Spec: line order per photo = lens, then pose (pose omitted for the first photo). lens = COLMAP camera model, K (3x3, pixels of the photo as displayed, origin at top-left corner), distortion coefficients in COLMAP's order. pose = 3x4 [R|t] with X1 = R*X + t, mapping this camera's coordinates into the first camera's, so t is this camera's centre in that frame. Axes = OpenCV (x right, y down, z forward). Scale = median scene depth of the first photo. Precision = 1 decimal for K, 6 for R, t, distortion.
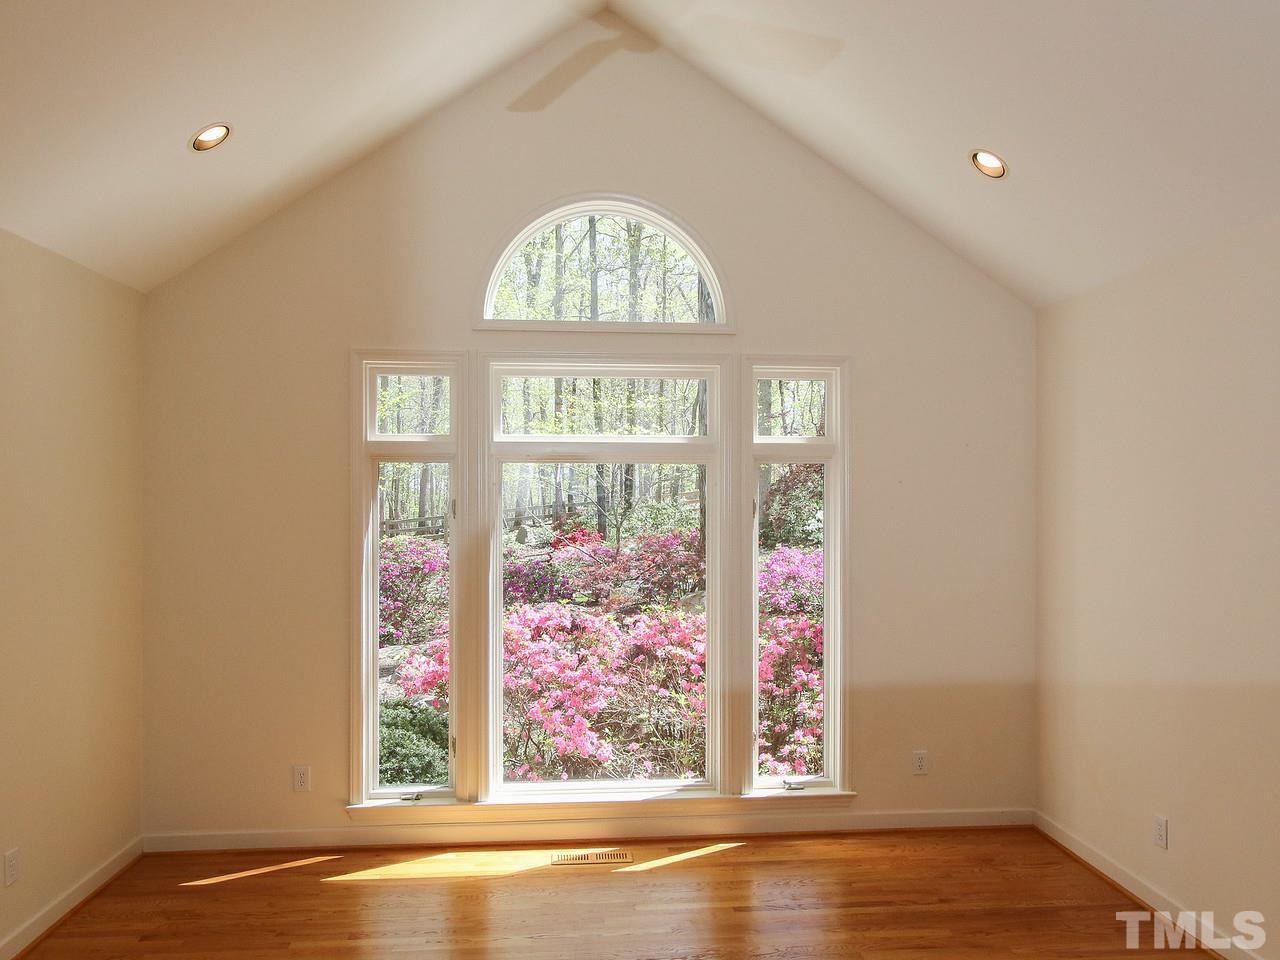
lens RADIAL K [[1008.8, 0, 640.0], [0, 1008.8, 480.0], [0, 0, 1]] dist [-0.005769, -0.001303]
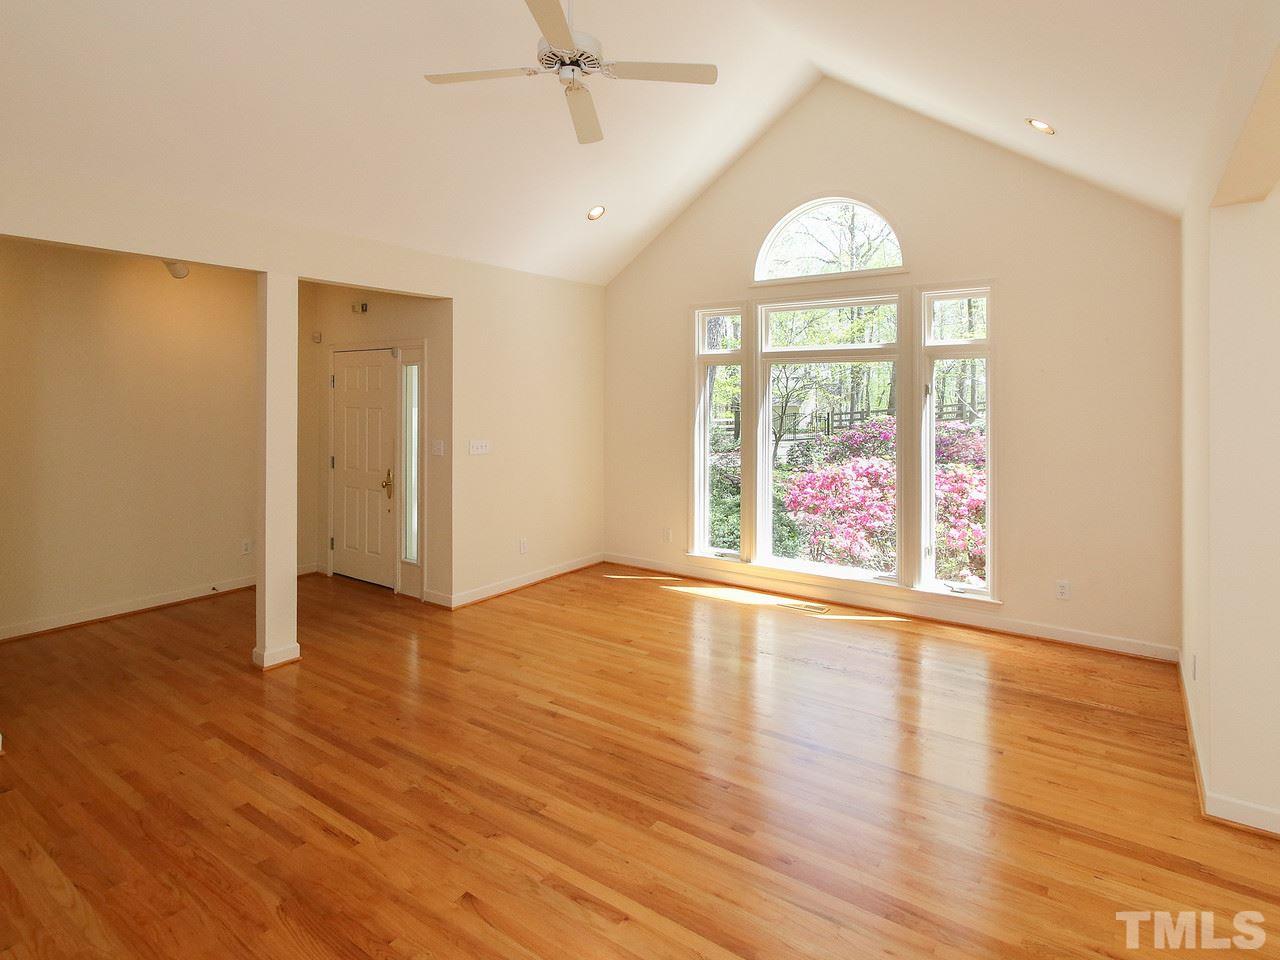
lens RADIAL K [[687.4, 0, 623.2], [0, 687.4, 390.0], [0, 0, 1]] dist [-0.000679, 0.000098]
pose [[0.752200, -0.004283, -0.658921, 0.446021], [0.020384, 0.999652, 0.016772, -0.001488], [0.658620, -0.026047, 0.752025, -0.022679]]
